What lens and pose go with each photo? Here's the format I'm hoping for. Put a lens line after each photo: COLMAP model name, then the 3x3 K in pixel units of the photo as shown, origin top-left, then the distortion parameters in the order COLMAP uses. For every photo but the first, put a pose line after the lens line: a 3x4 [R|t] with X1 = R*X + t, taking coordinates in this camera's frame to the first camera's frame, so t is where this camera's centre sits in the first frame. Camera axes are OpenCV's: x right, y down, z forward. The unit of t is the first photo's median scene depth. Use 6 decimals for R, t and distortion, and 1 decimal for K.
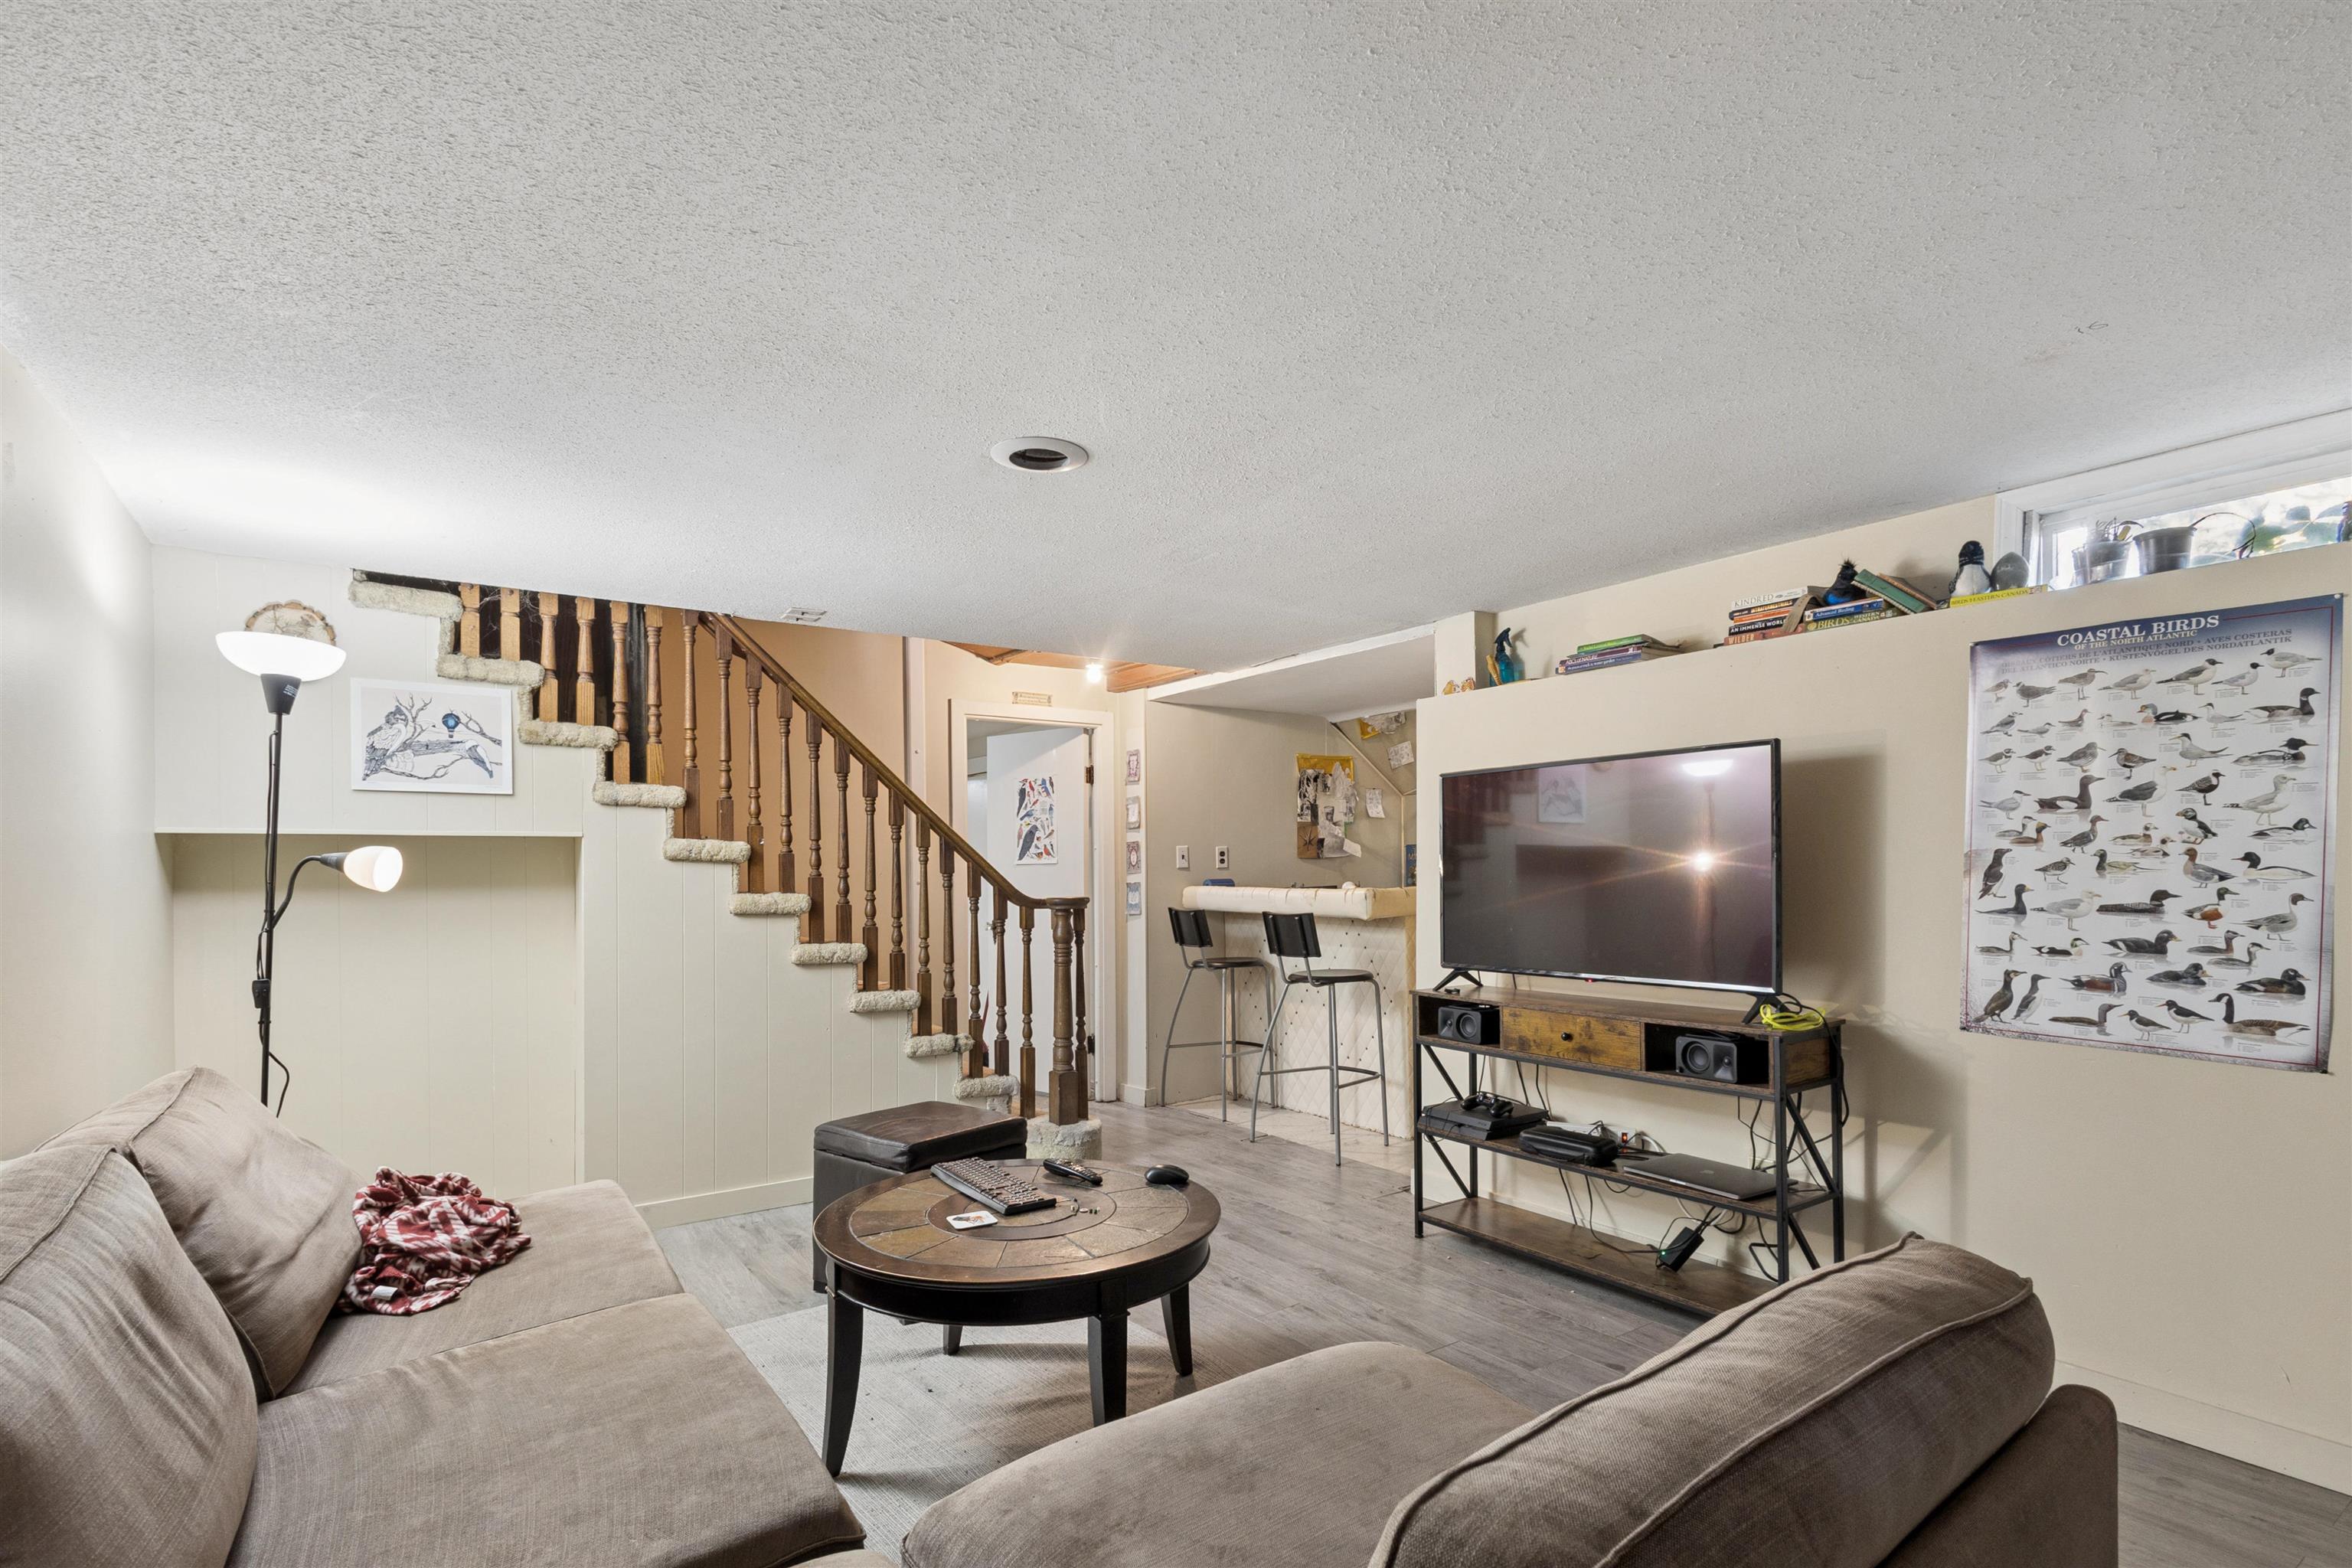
lens RADIAL K [[1088.9, 0, 1180.1], [0, 1088.9, 862.4], [0, 0, 1]] dist [0.000276, 0.000031]
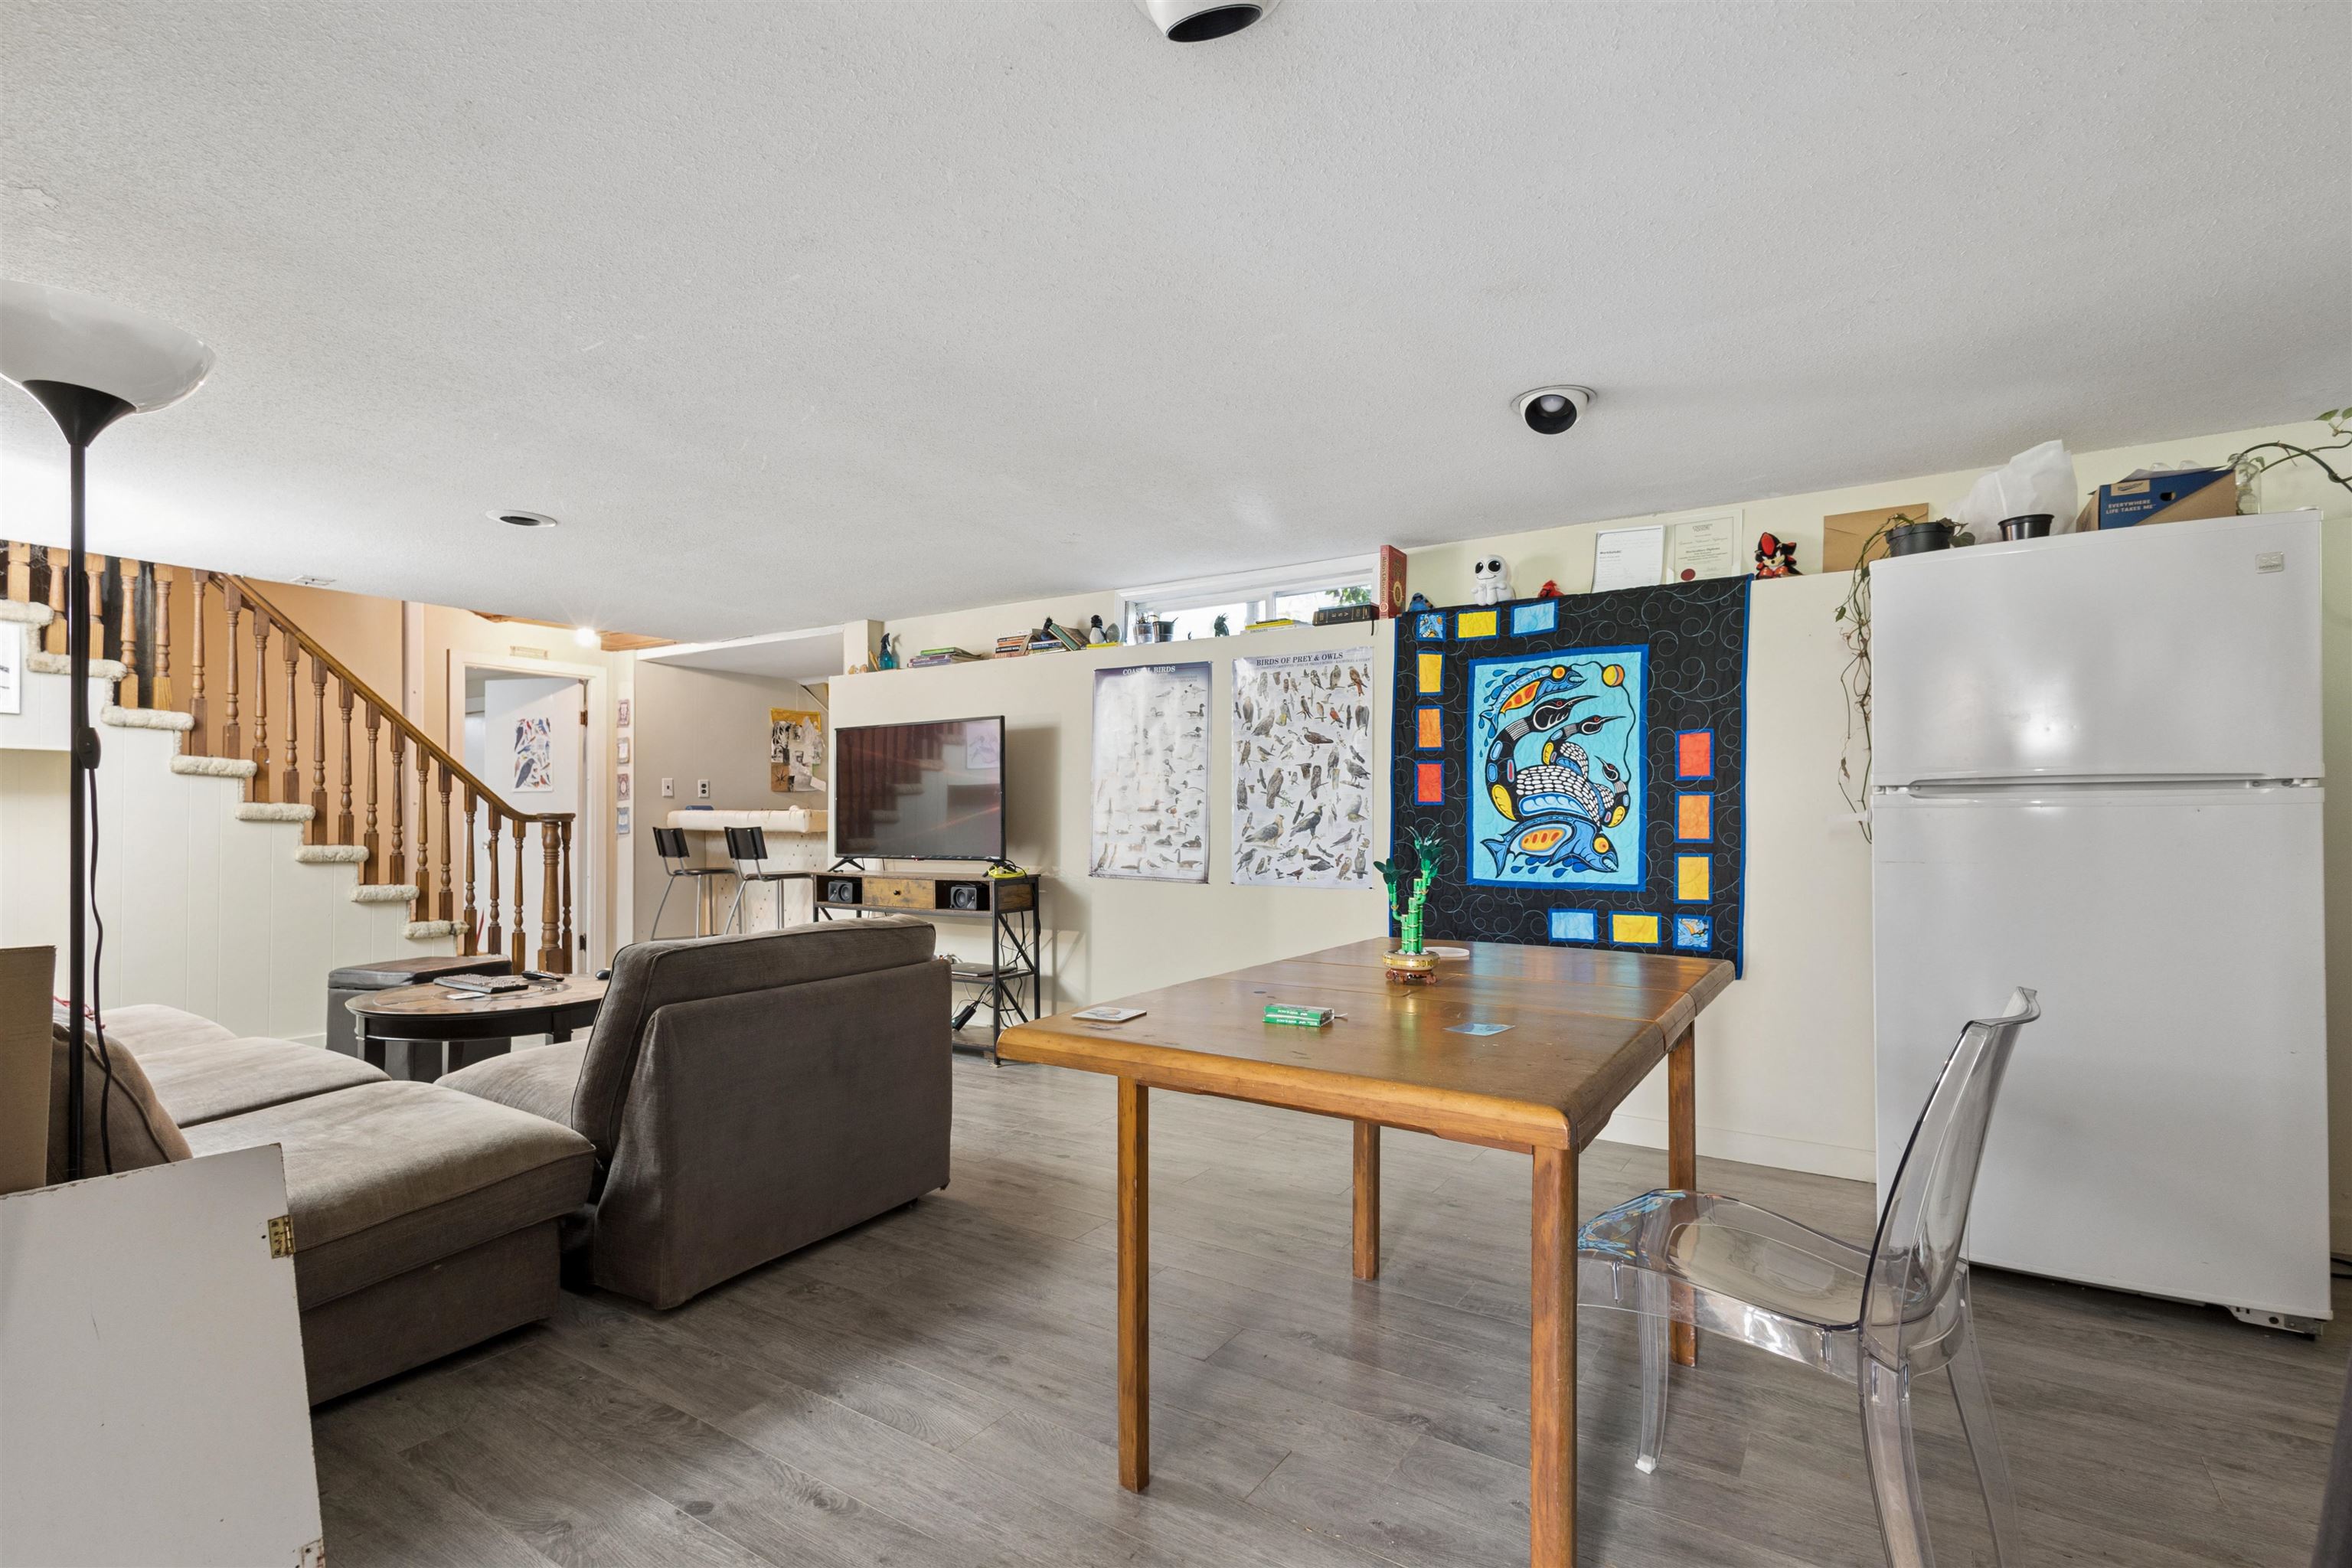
lens RADIAL K [[1081.6, 0, 1167.8], [0, 1081.6, 814.0], [0, 0, 1]] dist [0.005755, 0.000111]
pose [[0.927026, 0.010588, 0.374849, 0.097809], [-0.009673, 0.999944, -0.004323, 0.036081], [-0.374873, 0.000382, 0.927076, -0.513276]]
